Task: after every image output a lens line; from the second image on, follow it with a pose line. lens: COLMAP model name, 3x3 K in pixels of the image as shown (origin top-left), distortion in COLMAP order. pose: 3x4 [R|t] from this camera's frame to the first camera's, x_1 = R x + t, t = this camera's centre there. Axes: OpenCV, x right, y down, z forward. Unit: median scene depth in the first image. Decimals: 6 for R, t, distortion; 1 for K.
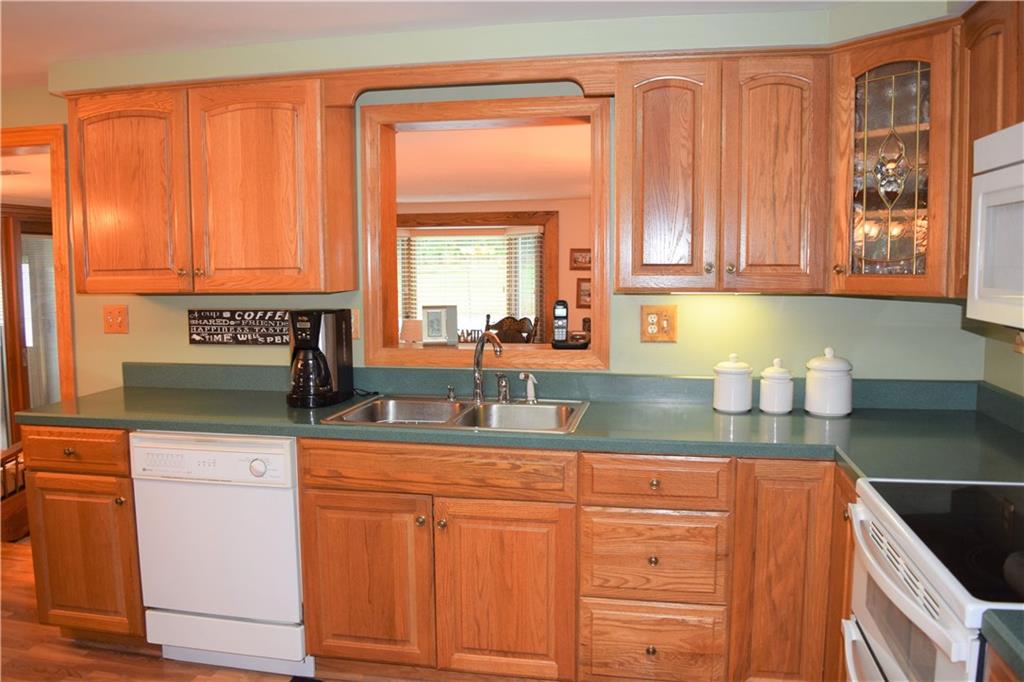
lens RADIAL K [[794.5, 0, 517.1], [0, 794.5, 338.2], [0, 0, 1]] dist [-0.097738, 0.008918]
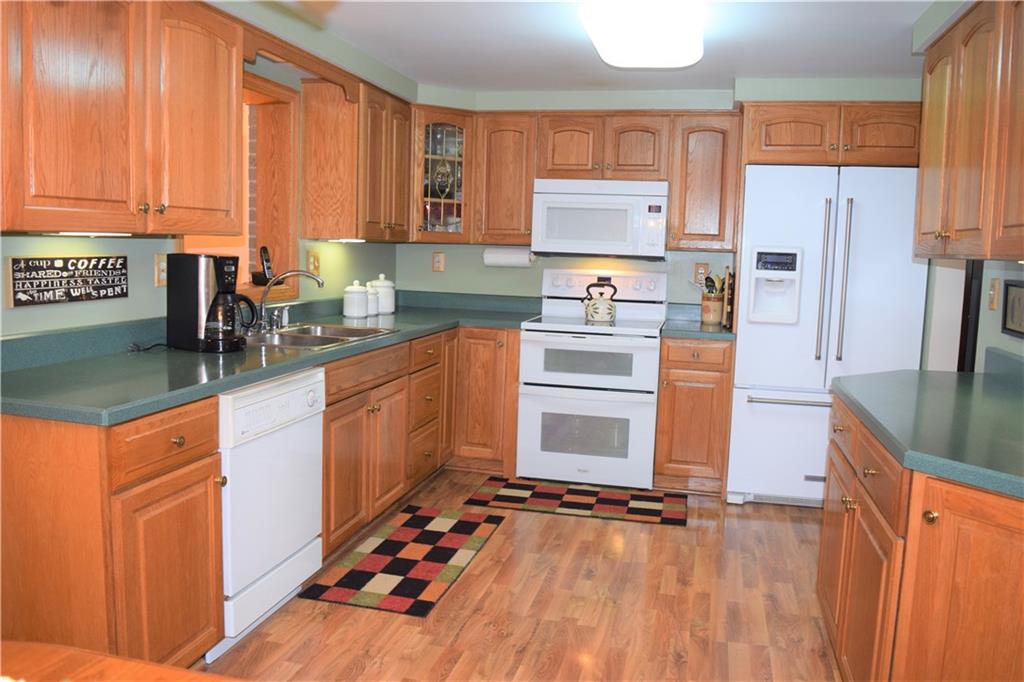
lens RADIAL K [[794.5, 0, 517.1], [0, 794.5, 338.2], [0, 0, 1]] dist [-0.097738, 0.008918]
pose [[0.049203, -0.108520, 0.992876, -1.100388], [0.057269, 0.992751, 0.105668, -0.011510], [-0.997146, 0.051662, 0.055062, 0.519532]]
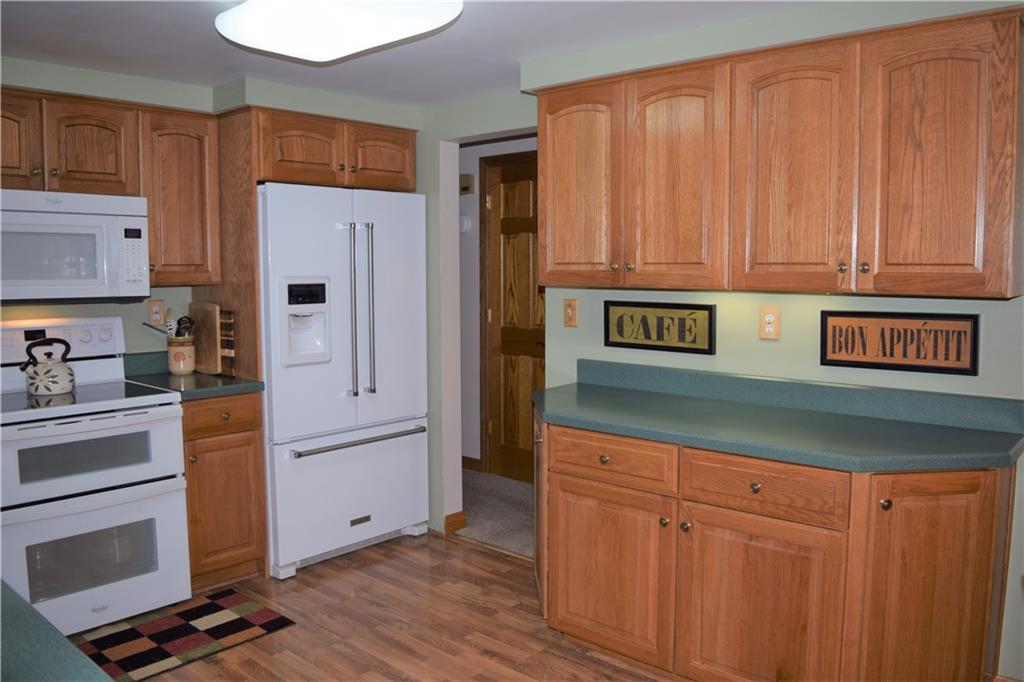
lens RADIAL K [[794.5, 0, 517.1], [0, 794.5, 338.2], [0, 0, 1]] dist [-0.097738, 0.008918]
pose [[-0.859156, -0.042336, 0.509960, -0.646492], [0.047589, 0.985642, 0.162003, -0.081030], [-0.509496, 0.163454, -0.844805, 0.965071]]
